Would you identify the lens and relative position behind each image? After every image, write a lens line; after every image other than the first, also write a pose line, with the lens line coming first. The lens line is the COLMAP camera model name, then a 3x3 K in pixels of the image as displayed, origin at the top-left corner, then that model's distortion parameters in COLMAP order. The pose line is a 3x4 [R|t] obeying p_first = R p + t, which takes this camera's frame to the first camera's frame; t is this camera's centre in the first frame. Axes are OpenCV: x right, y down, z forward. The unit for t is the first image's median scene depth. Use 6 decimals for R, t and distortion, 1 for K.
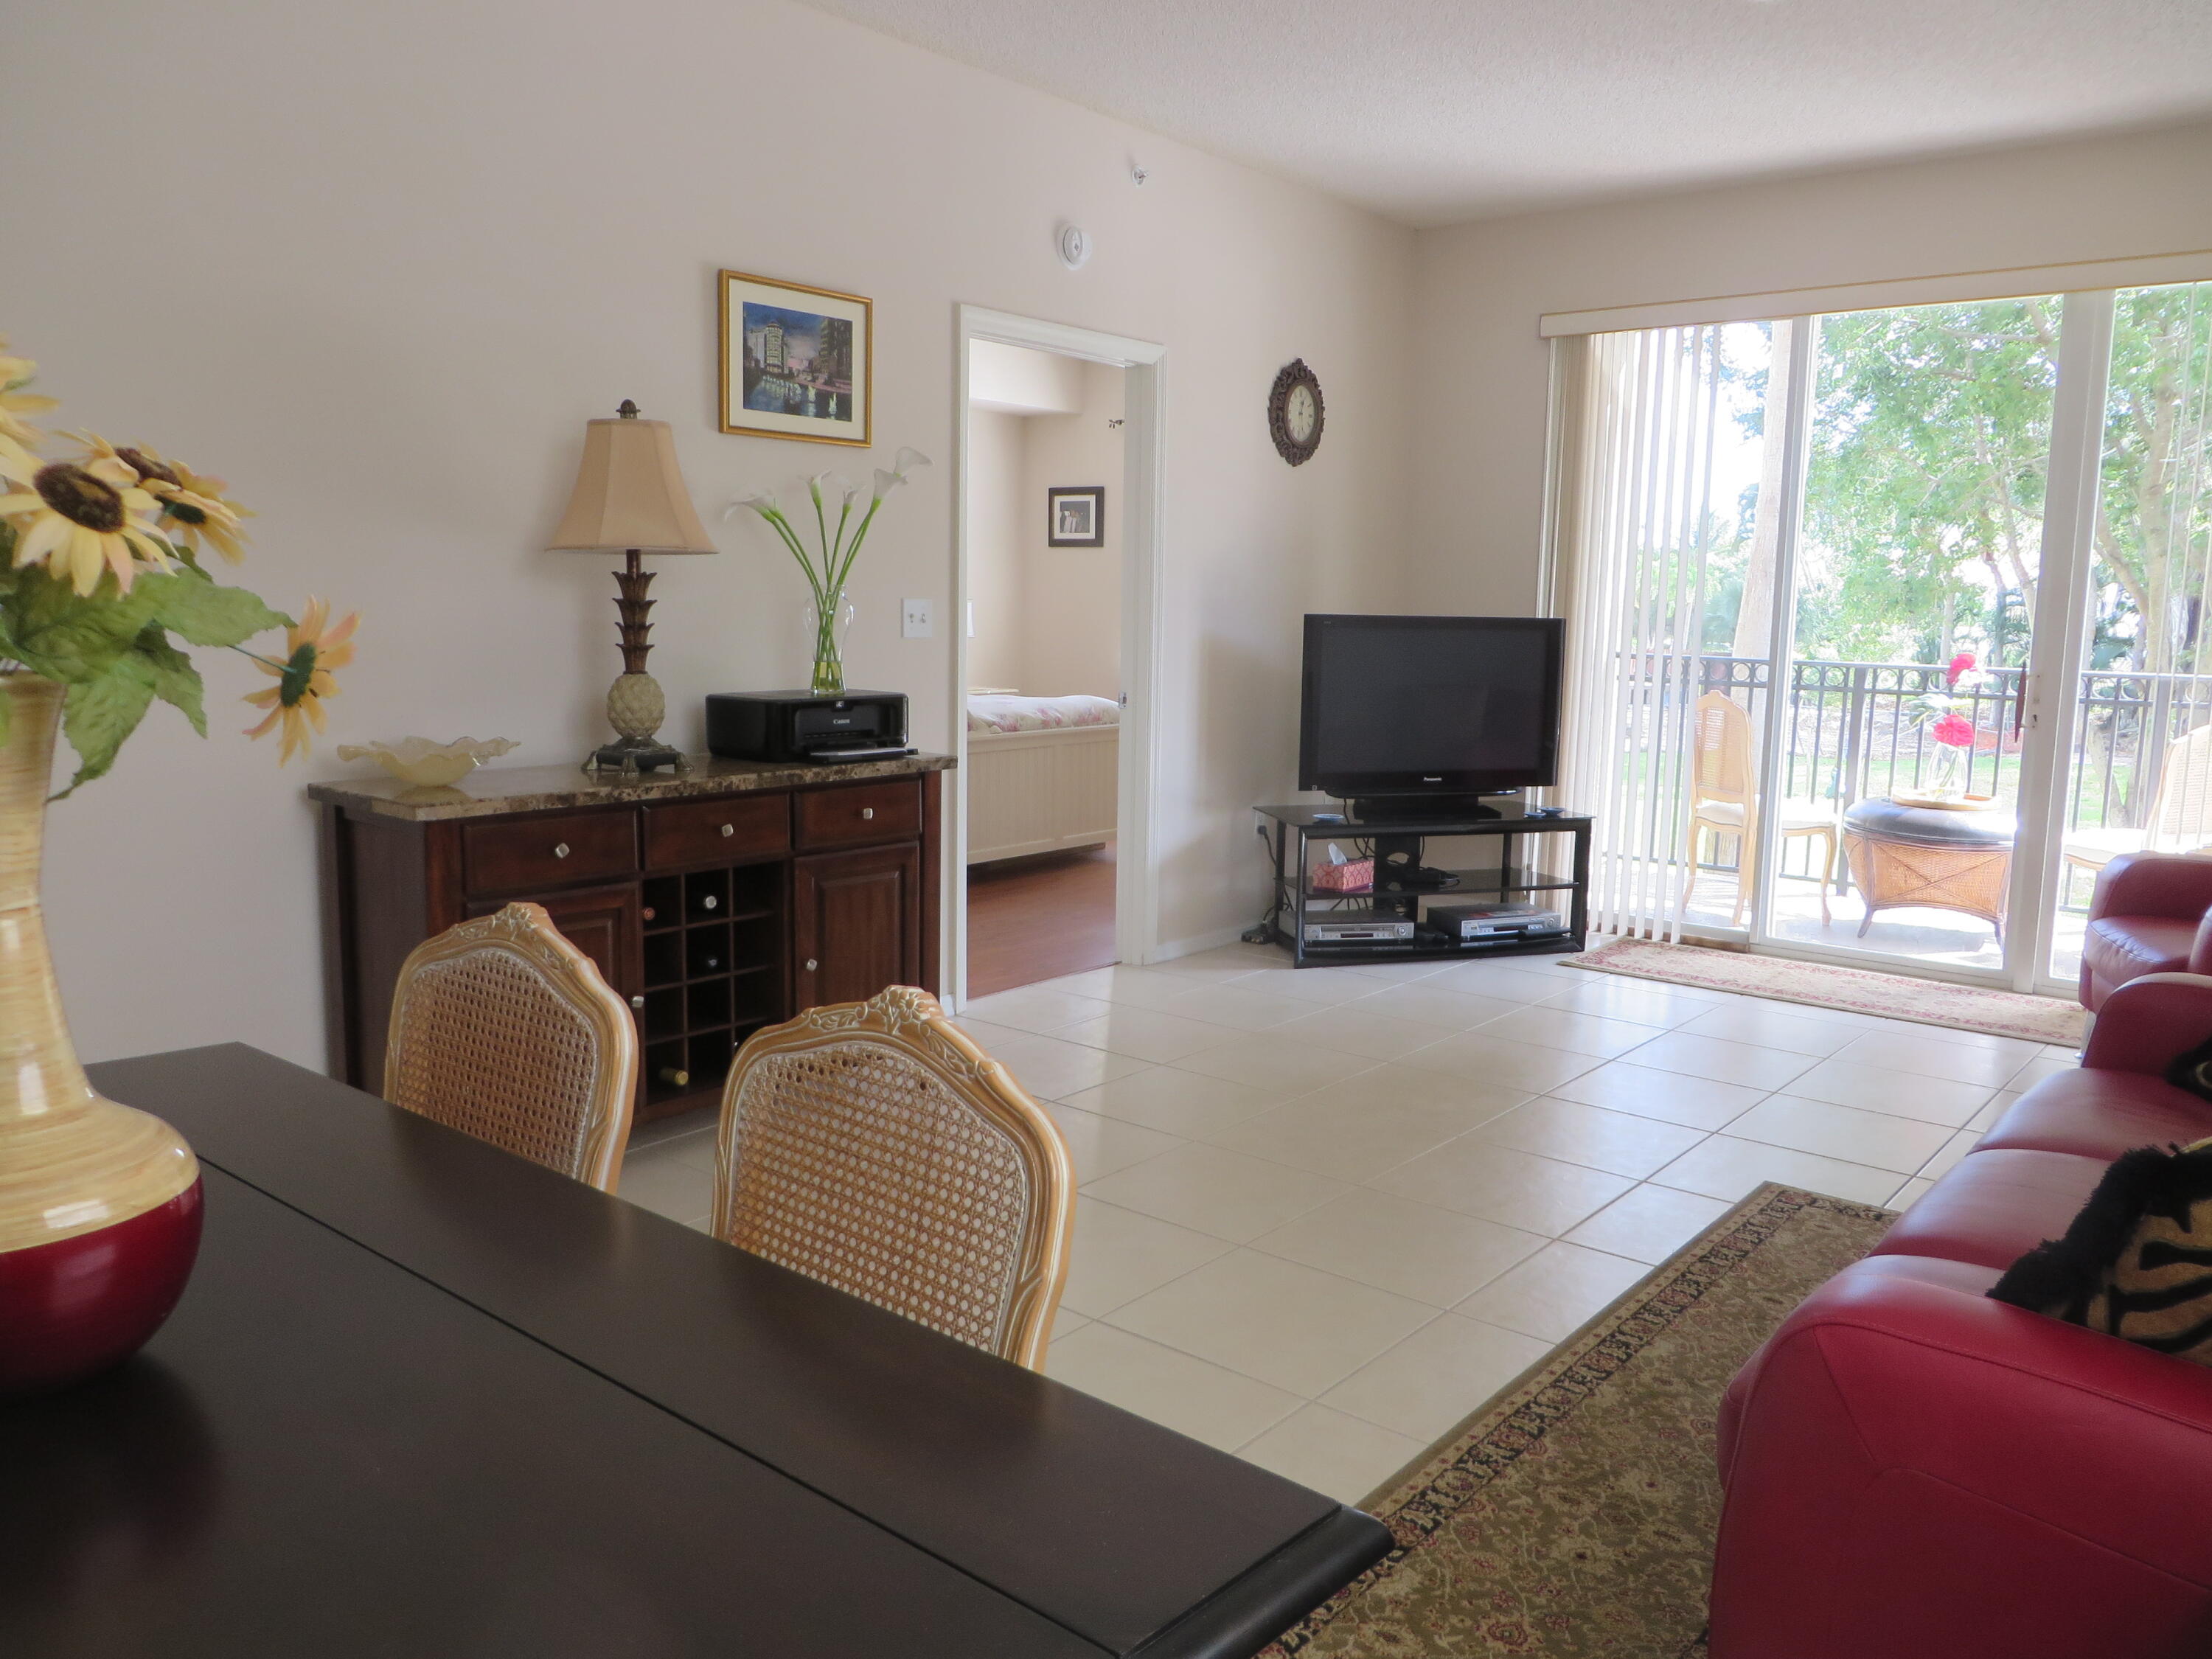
lens RADIAL K [[1655.6, 0, 1102.0], [0, 1655.6, 827.5], [0, 0, 1]] dist [-0.028902, 0.005010]
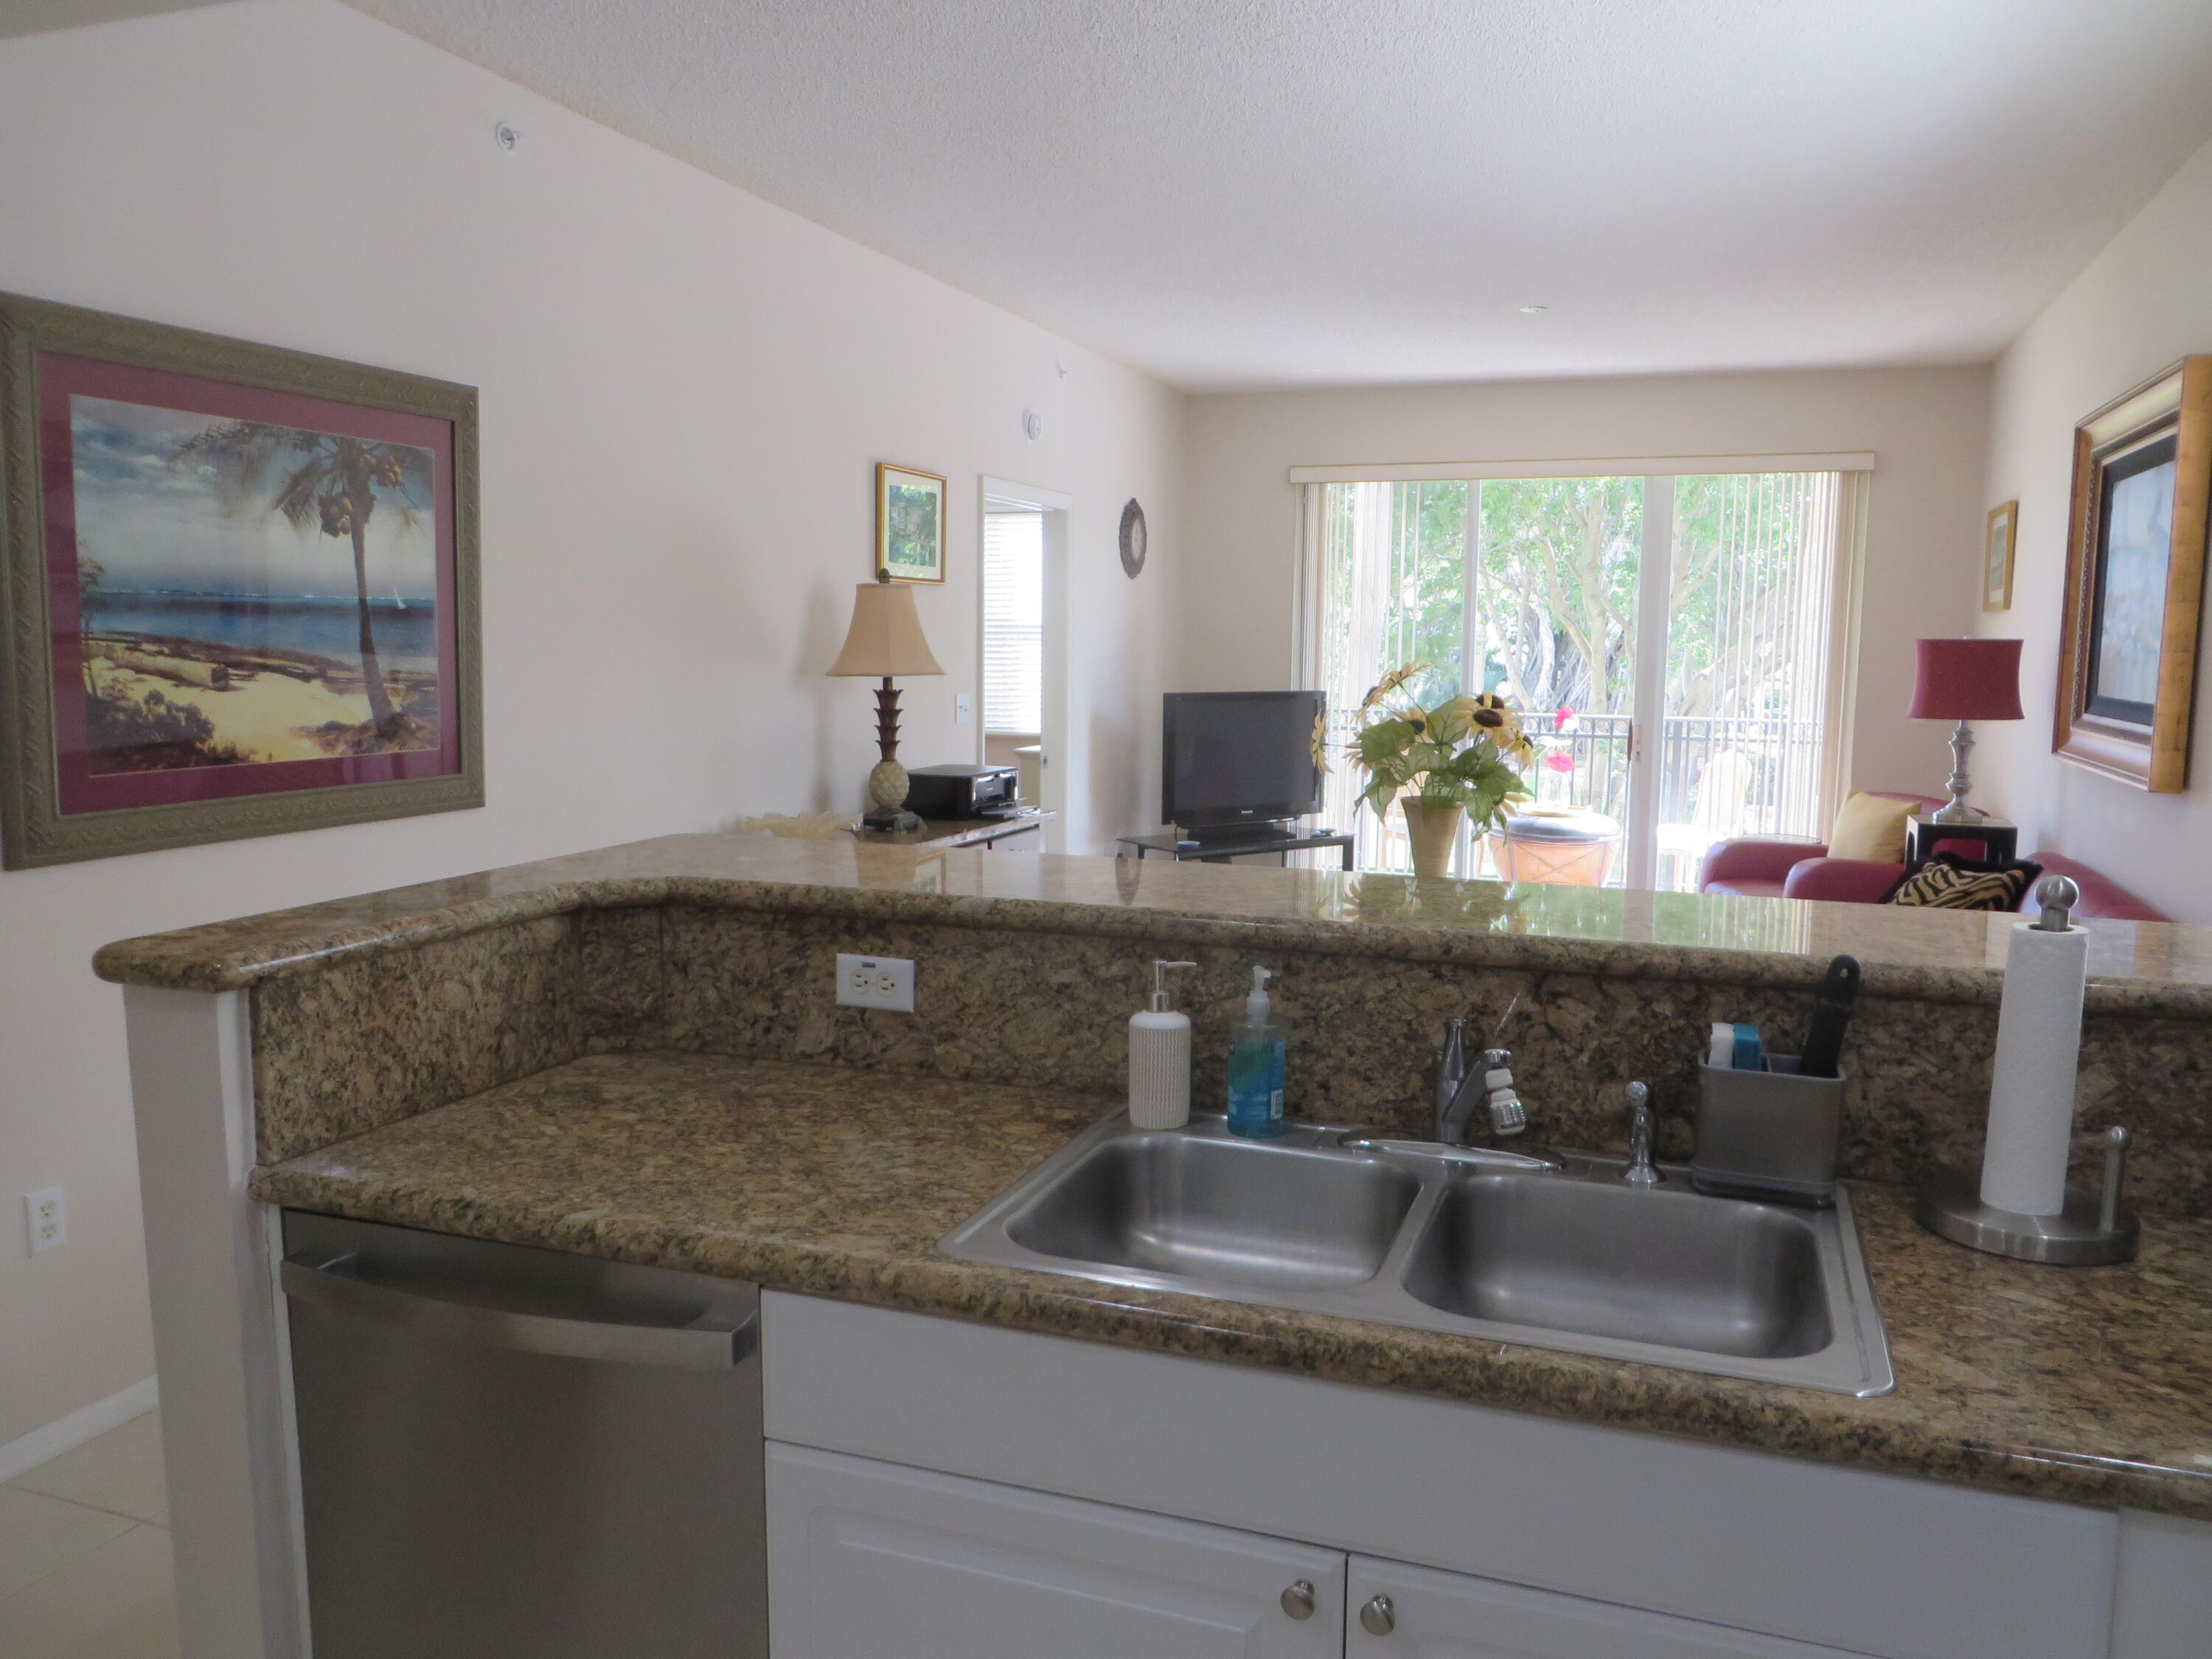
lens RADIAL K [[1641.3, 0, 1093.9], [0, 1641.3, 828.7], [0, 0, 1]] dist [-0.026722, 0.005094]
pose [[0.947351, -0.044465, 0.317095, -0.338691], [0.050345, 0.998678, -0.010371, -0.007567], [-0.316215, 0.025789, 0.948337, -0.228060]]
